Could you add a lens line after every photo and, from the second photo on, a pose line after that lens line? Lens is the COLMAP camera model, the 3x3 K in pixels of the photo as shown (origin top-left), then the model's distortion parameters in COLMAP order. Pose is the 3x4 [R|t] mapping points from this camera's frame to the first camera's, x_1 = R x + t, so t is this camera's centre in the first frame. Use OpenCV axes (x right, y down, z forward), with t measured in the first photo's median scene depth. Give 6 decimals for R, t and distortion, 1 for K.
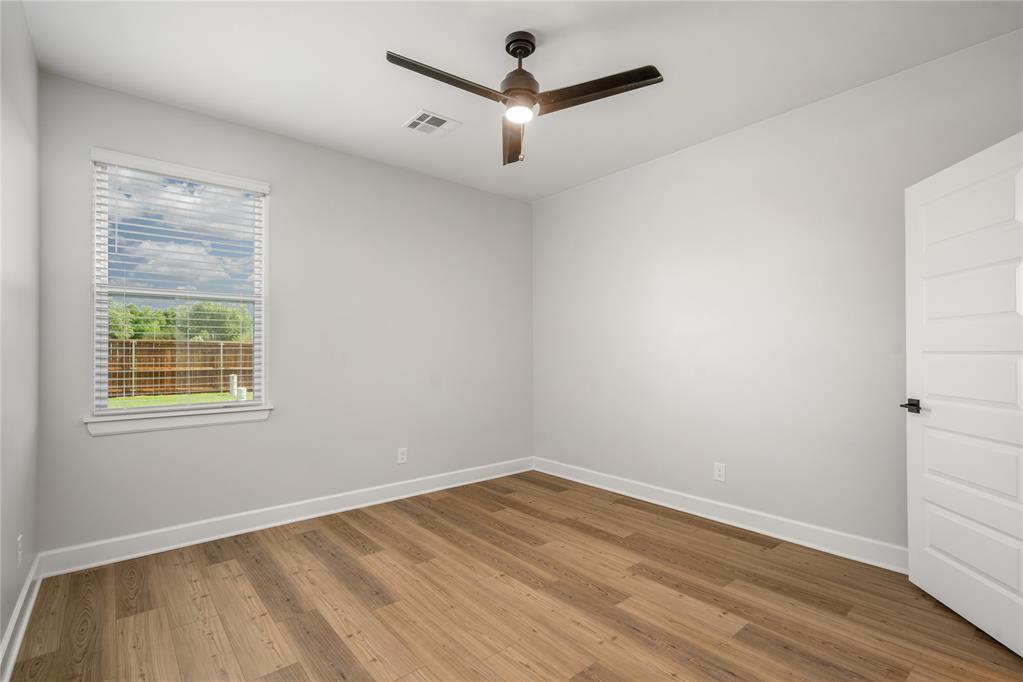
lens RADIAL K [[469.8, 0, 512.9], [0, 469.8, 344.7], [0, 0, 1]] dist [-0.008170, 0.003778]
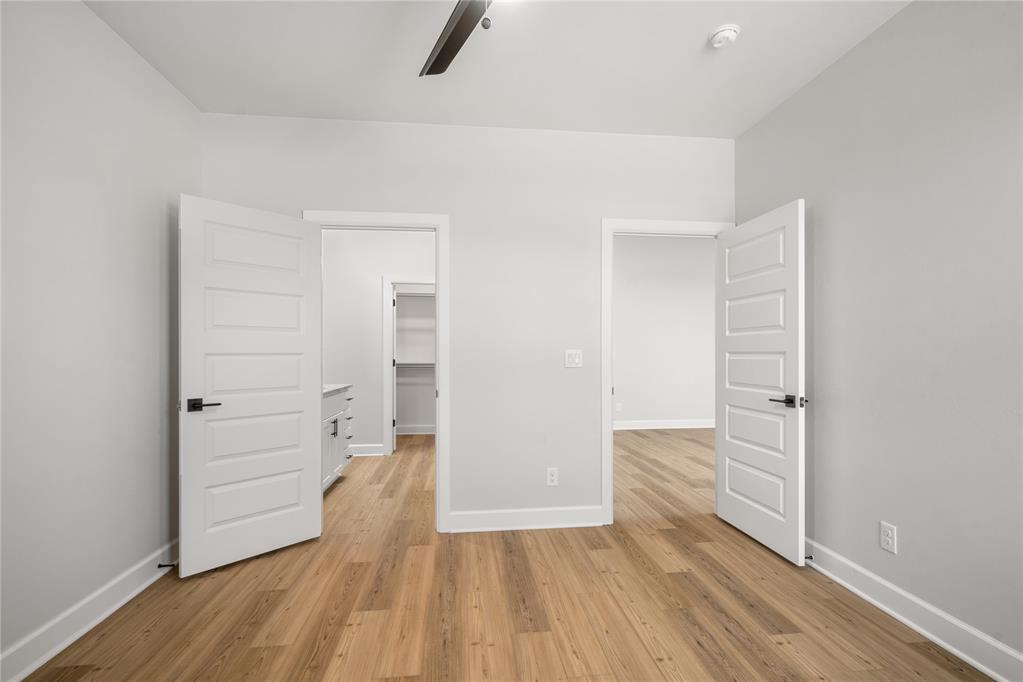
lens RADIAL K [[469.8, 0, 518.1], [0, 469.8, 344.7], [0, 0, 1]] dist [-0.008170, 0.003778]
pose [[-0.824630, 0.009919, 0.565586, -0.399032], [-0.001127, 0.999815, -0.019176, 0.015140], [-0.565672, -0.016450, -0.824466, 1.671739]]
